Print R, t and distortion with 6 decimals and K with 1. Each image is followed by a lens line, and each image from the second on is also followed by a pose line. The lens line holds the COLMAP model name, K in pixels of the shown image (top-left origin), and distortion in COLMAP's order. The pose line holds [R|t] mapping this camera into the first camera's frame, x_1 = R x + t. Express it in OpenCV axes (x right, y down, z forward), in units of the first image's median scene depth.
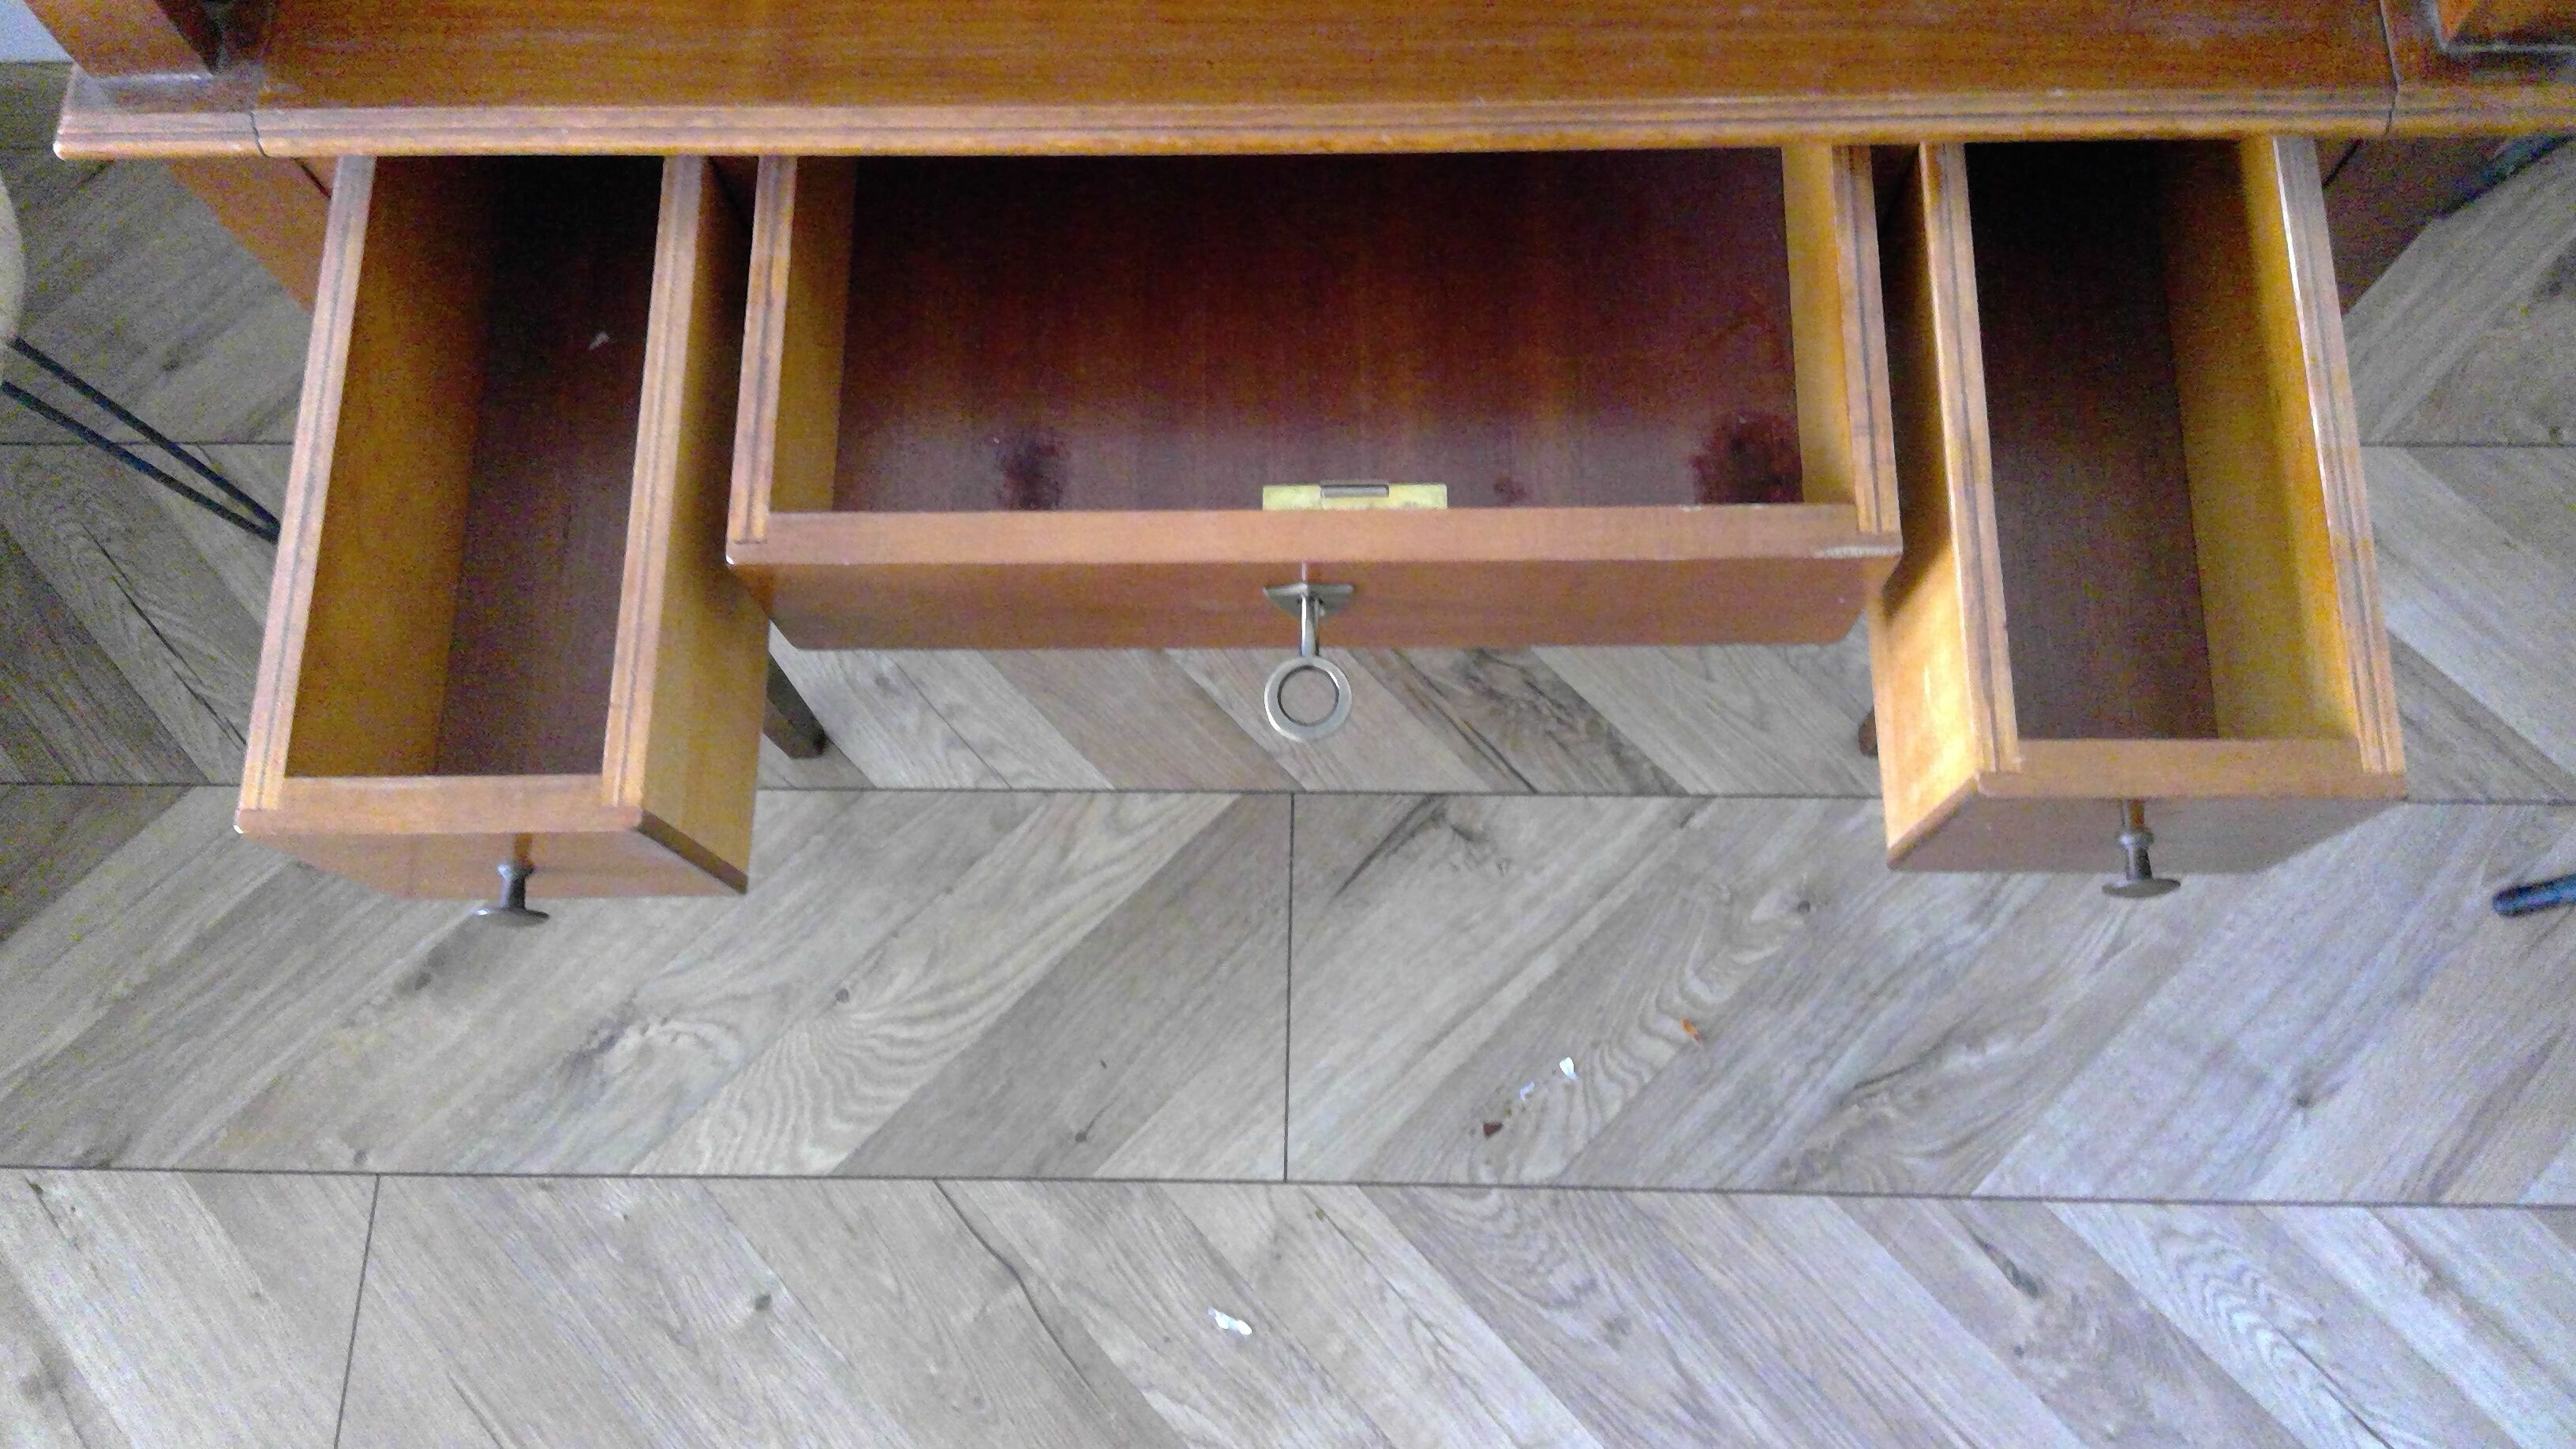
lens RADIAL K [[2072.8, 0, 1283.5], [0, 2072.8, 738.7], [0, 0, 1]] dist [0.114395, -0.201513]
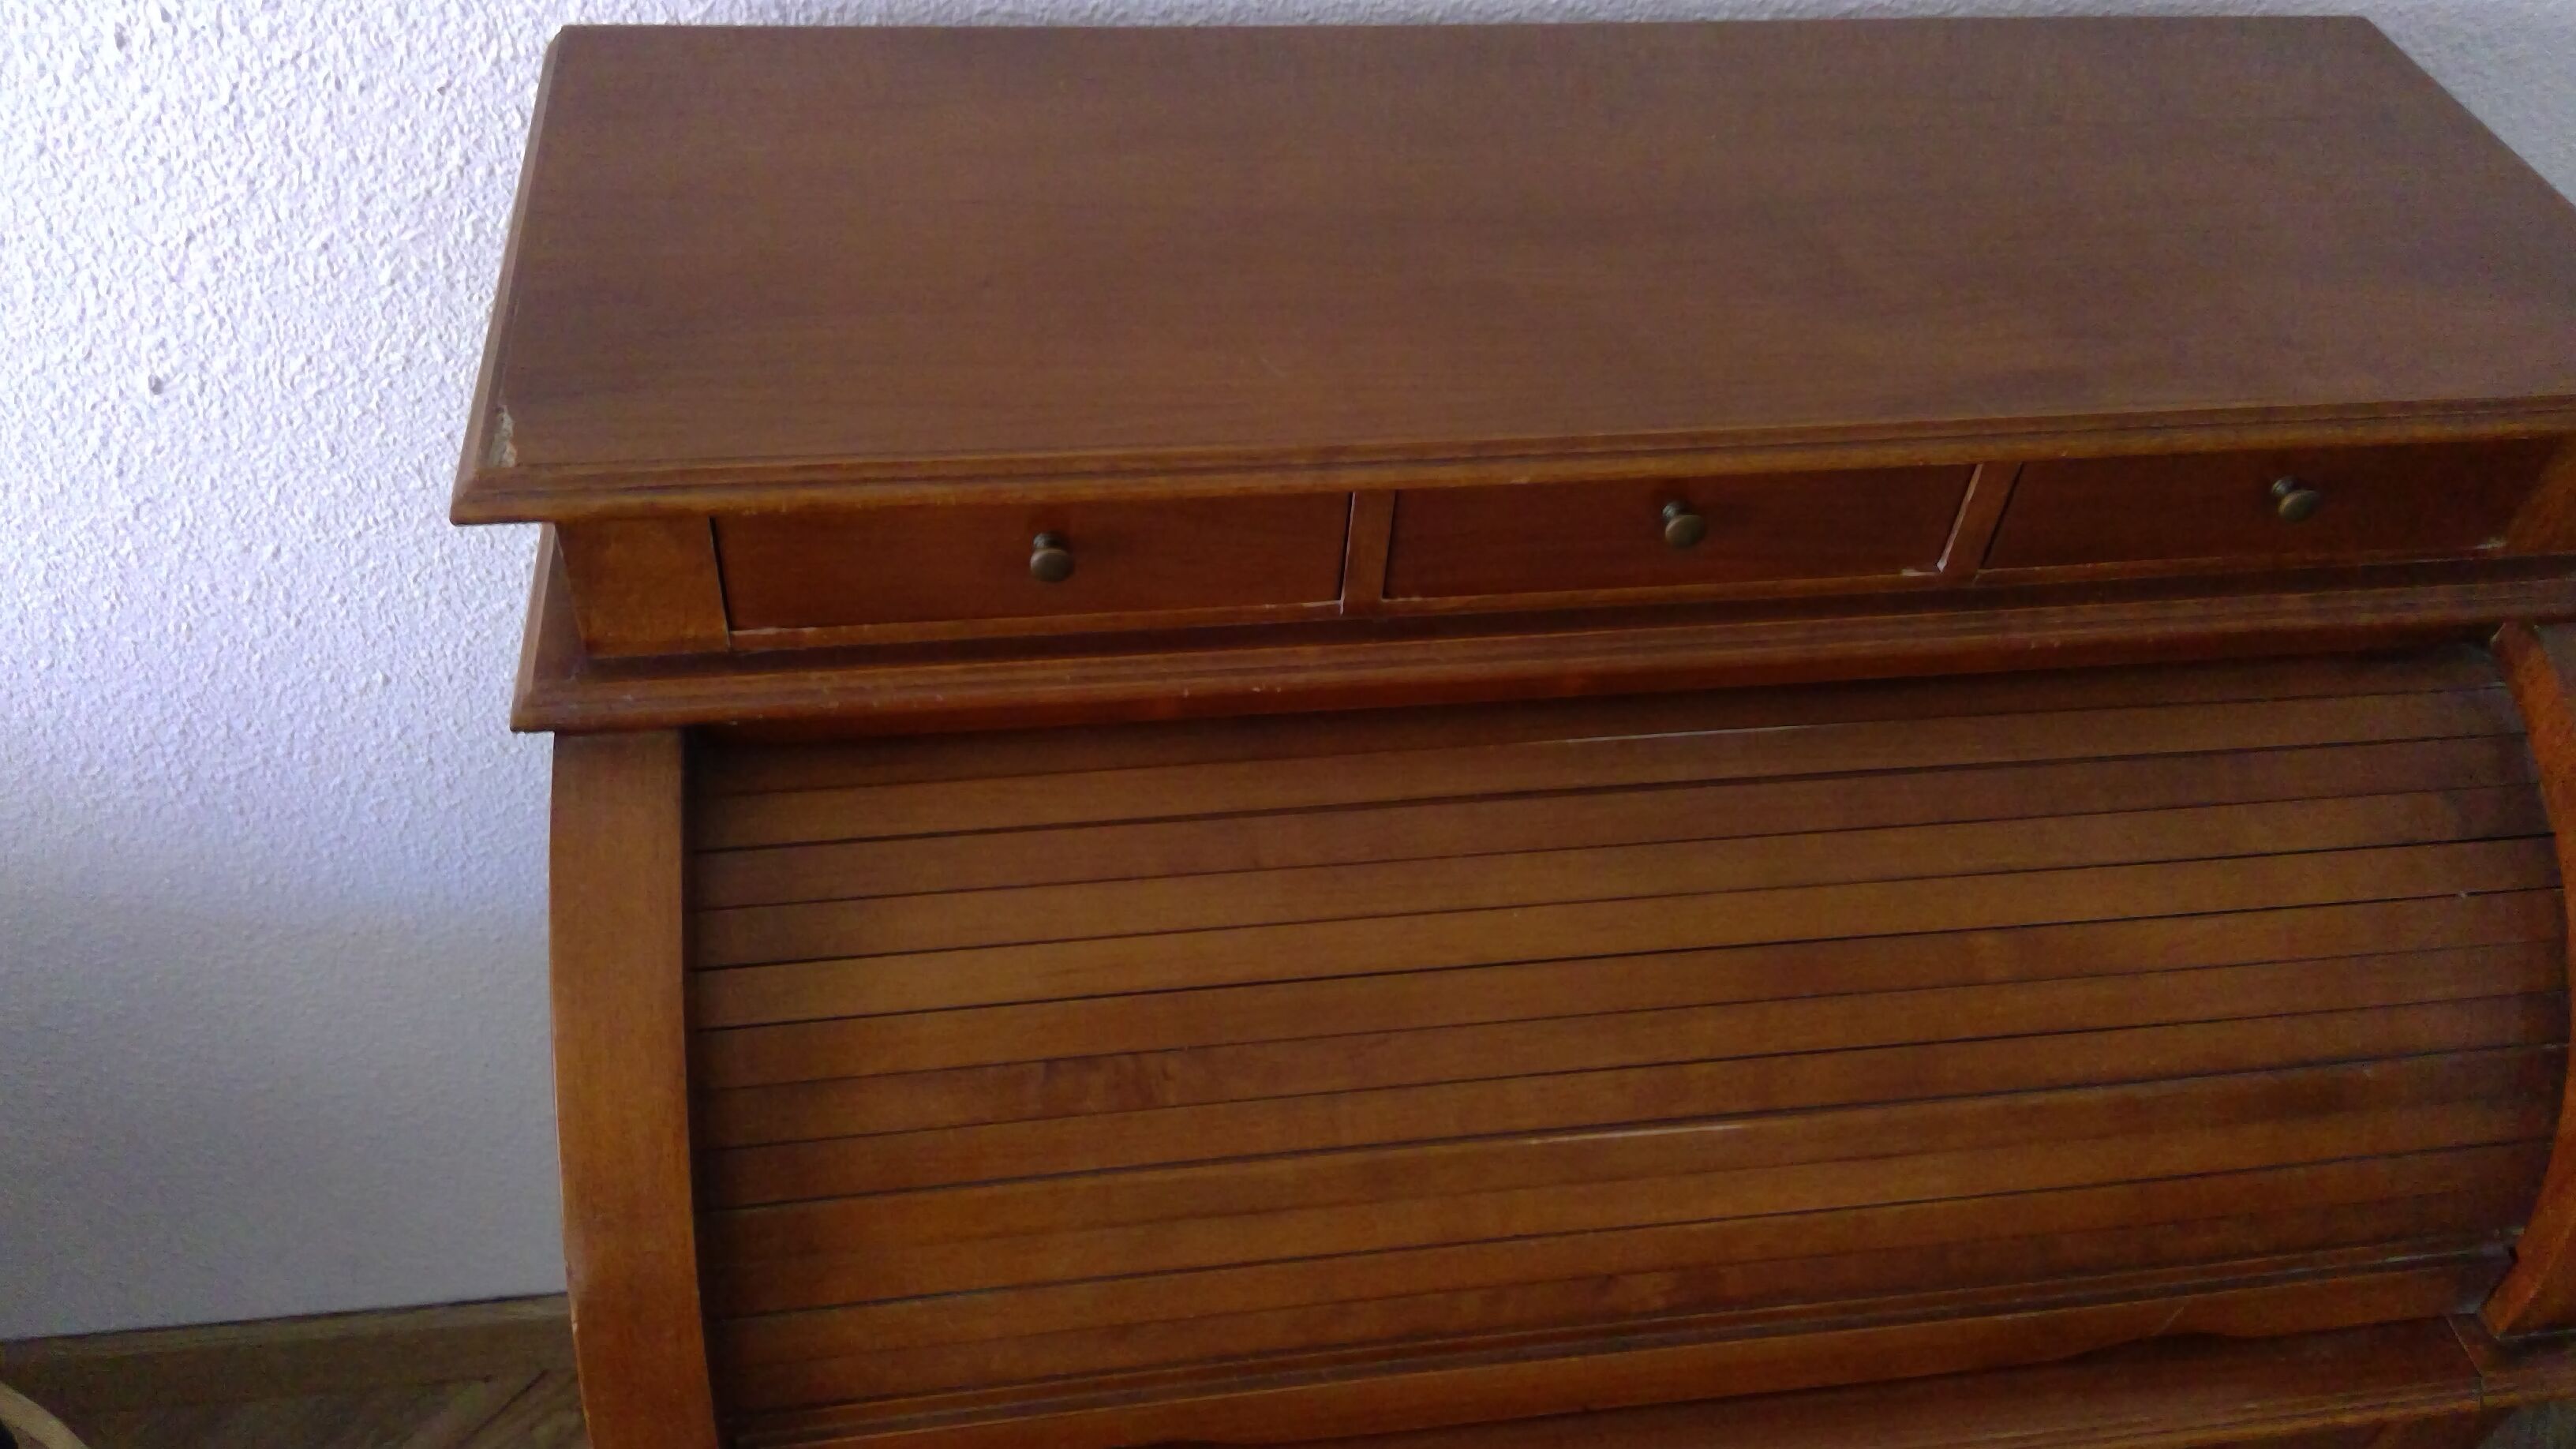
lens RADIAL K [[2072.8, 0, 1283.6], [0, 2072.8, 699.3], [0, 0, 1]] dist [0.114395, -0.201513]
pose [[0.981396, -0.036872, 0.188423, -0.210890], [0.116878, 0.893326, -0.433945, -0.105715], [-0.152322, 0.447894, 0.881016, -0.105032]]
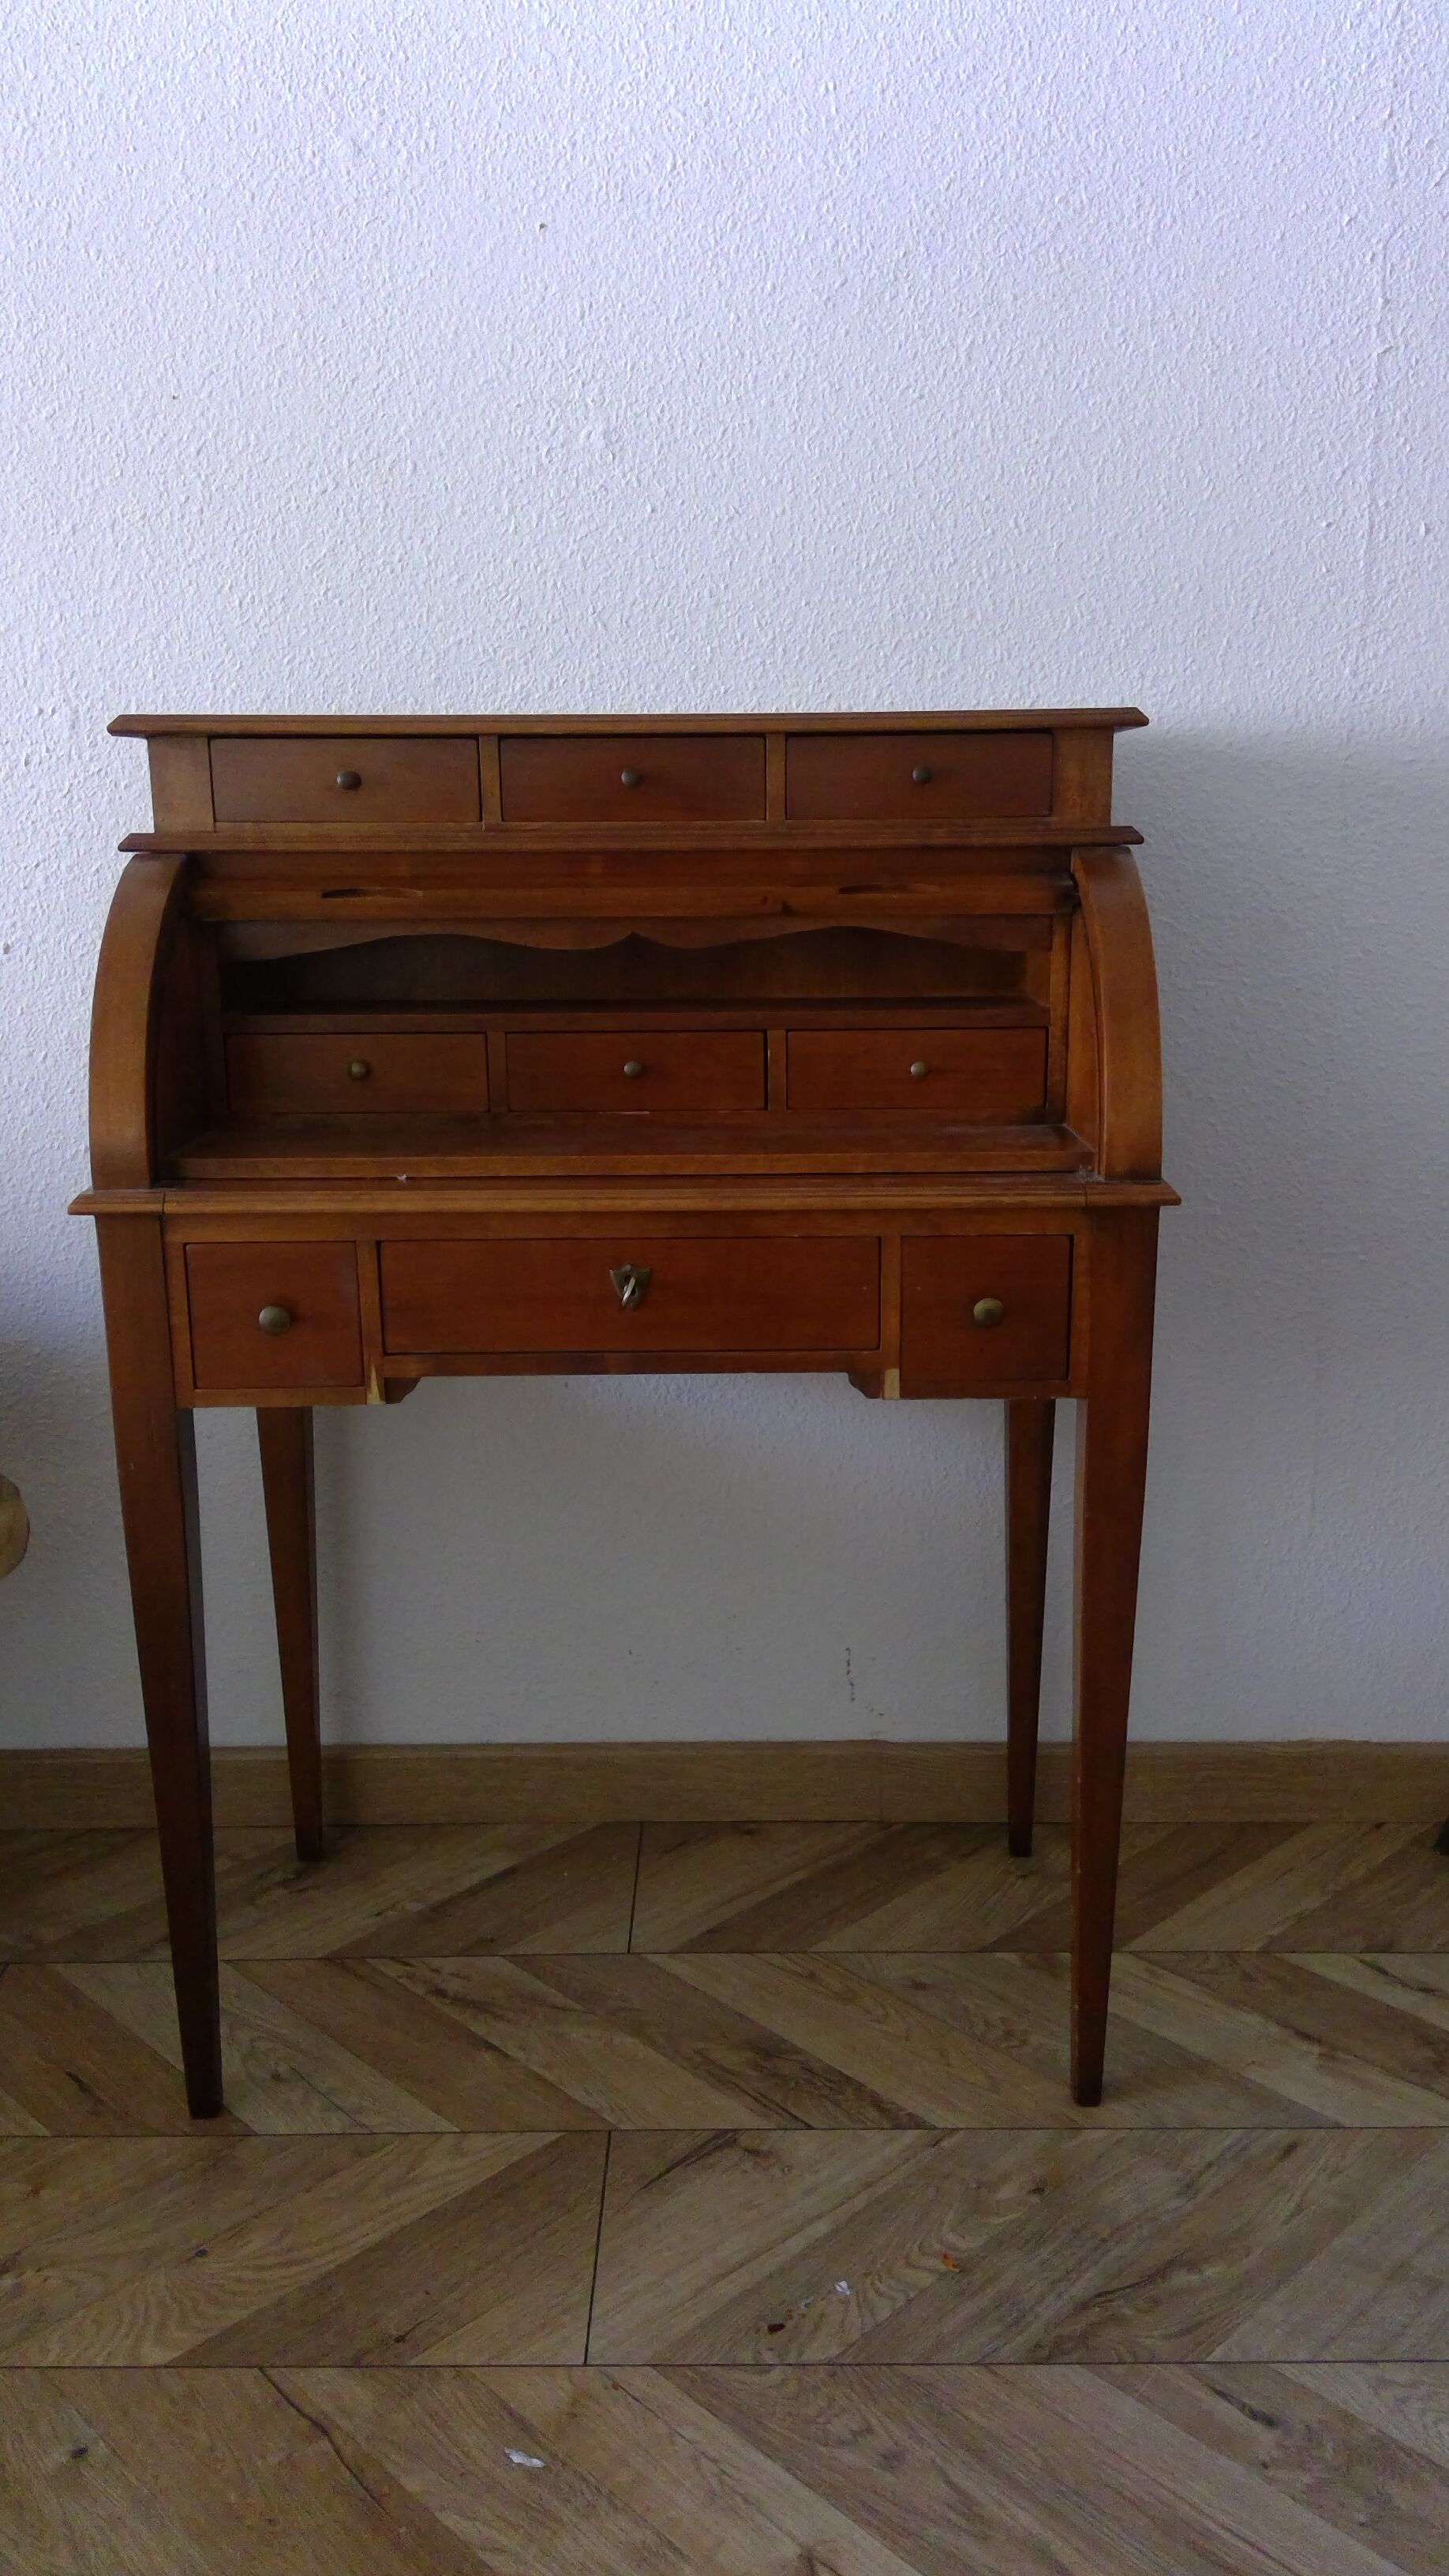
lens RADIAL K [[2072.8, 0, 748.1], [0, 2072.8, 1256.6], [0, 0, 1]] dist [0.114395, -0.201513]
pose [[0.999362, 0.025241, 0.025264, 0.042356], [0.008267, 0.524733, -0.851227, 0.824663], [-0.034743, 0.850893, 0.524189, -0.067356]]
